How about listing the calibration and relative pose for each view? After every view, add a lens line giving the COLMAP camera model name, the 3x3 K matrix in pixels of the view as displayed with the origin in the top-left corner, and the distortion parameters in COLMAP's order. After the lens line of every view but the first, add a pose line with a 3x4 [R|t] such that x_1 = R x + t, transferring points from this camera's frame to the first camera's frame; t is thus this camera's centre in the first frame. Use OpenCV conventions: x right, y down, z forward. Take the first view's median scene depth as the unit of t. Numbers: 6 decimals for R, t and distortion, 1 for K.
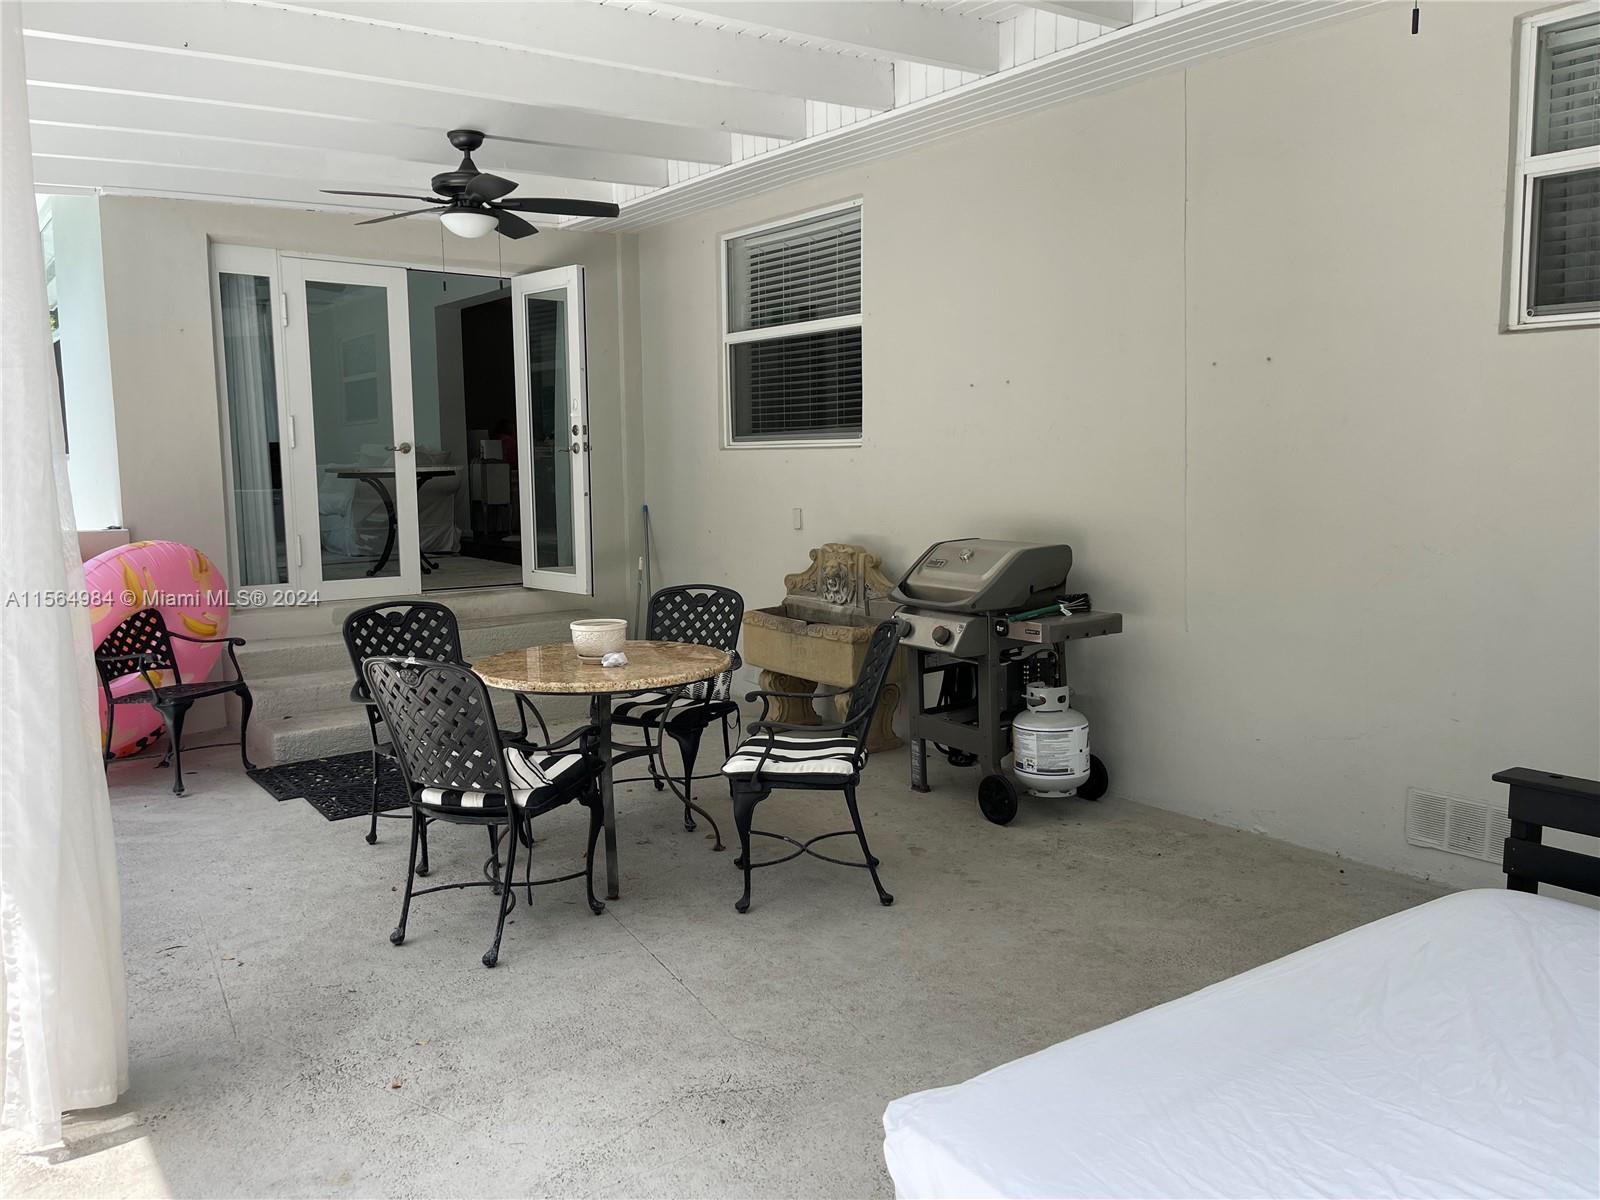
lens RADIAL K [[1202.1, 0, 801.1], [0, 1202.1, 612.9], [0, 0, 1]] dist [0.043888, -0.048011]
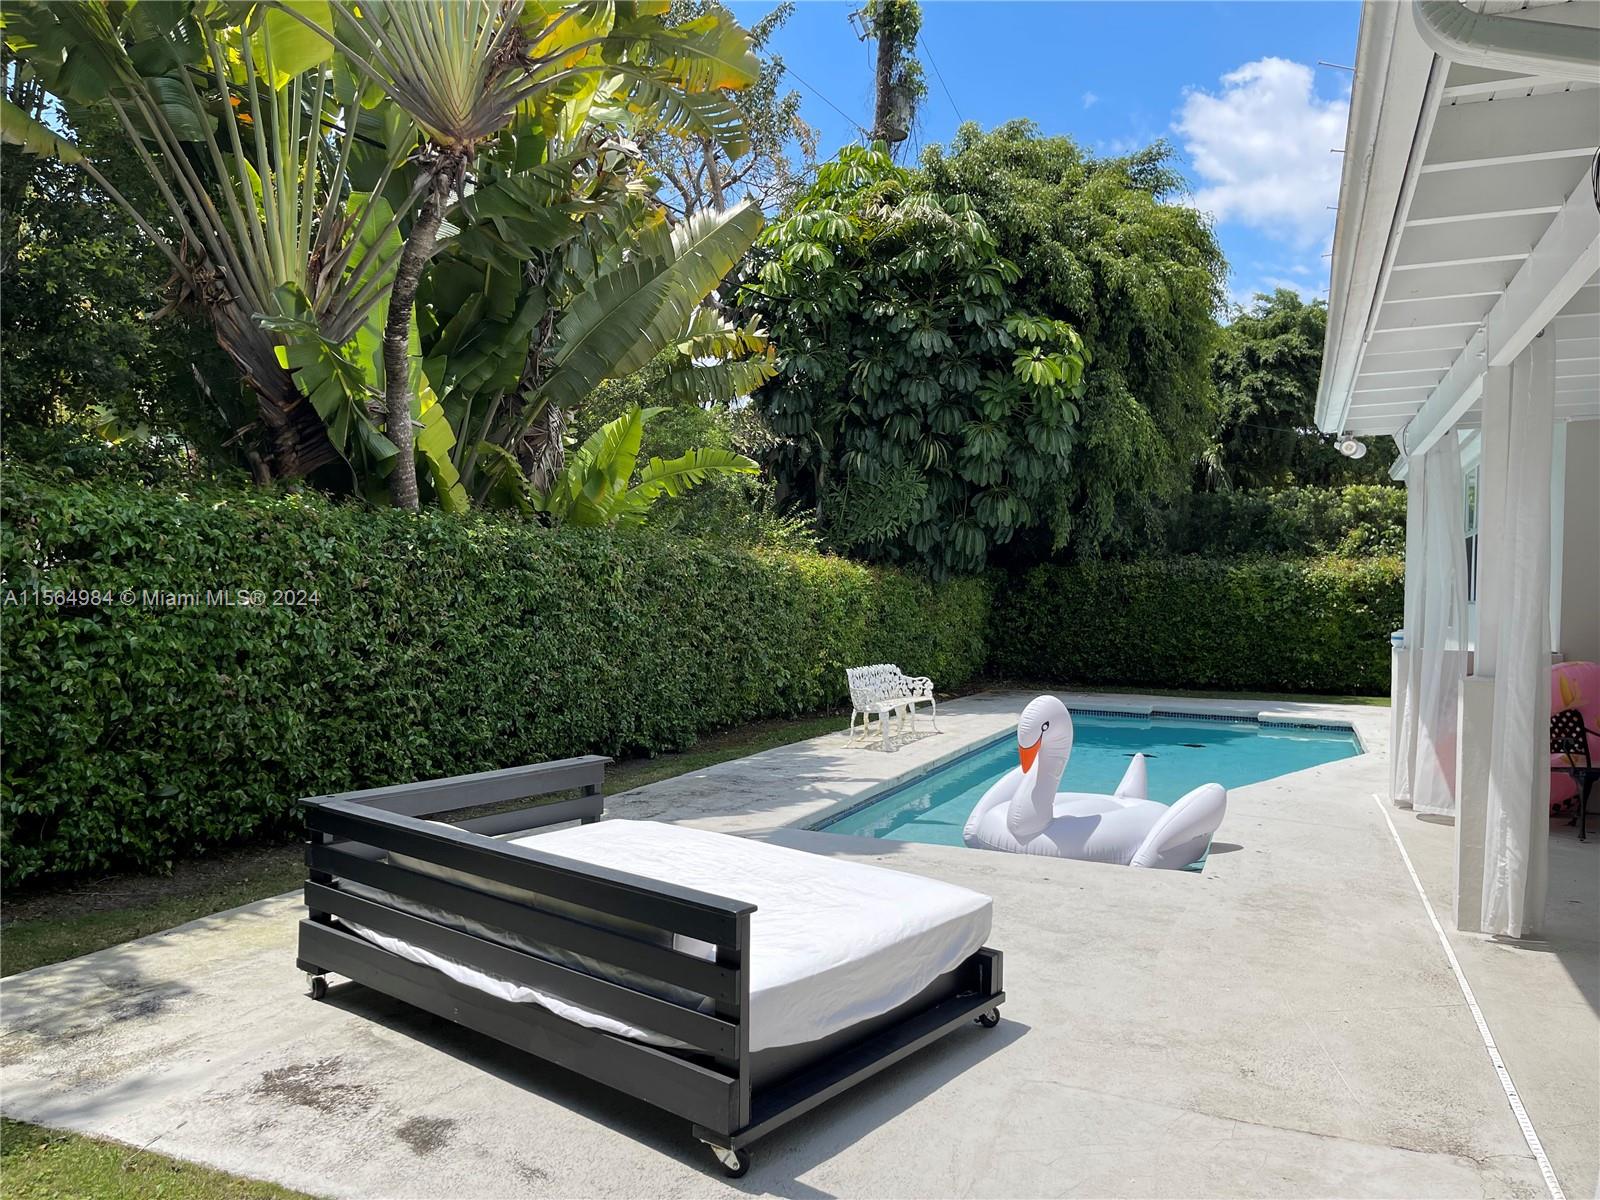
lens RADIAL K [[1202.1, 0, 802.1], [0, 1202.1, 596.9], [0, 0, 1]] dist [0.043888, -0.048011]
pose [[0.494328, 0.025002, -0.868916, 0.244785], [-0.137899, 0.989184, -0.049988, 0.060492], [0.858268, 0.144533, 0.492429, -0.488145]]
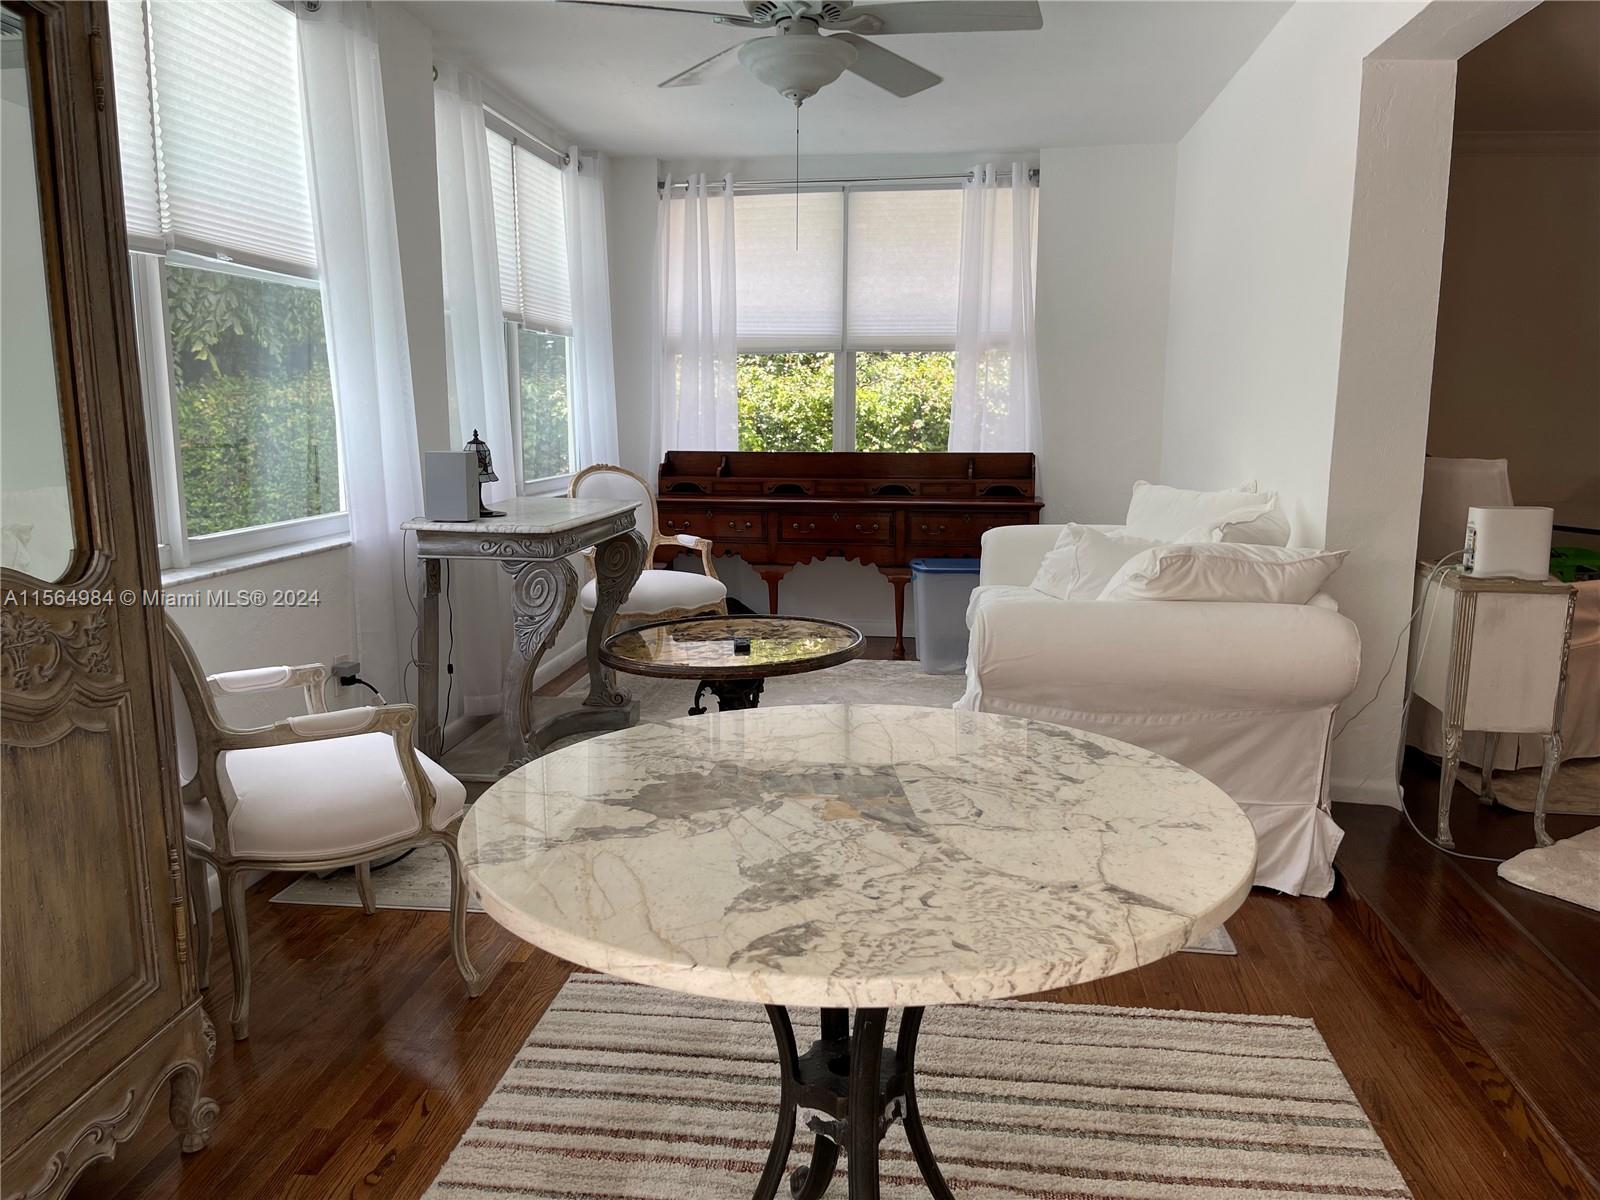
lens RADIAL K [[1202.1, 0, 801.0], [0, 1202.1, 600.8], [0, 0, 1]] dist [0.043888, -0.048011]
pose [[0.707473, 0.131819, -0.694339, -0.225605], [-0.102197, 0.991207, 0.084049, -0.166301], [0.699313, 0.011497, 0.714723, 0.880600]]
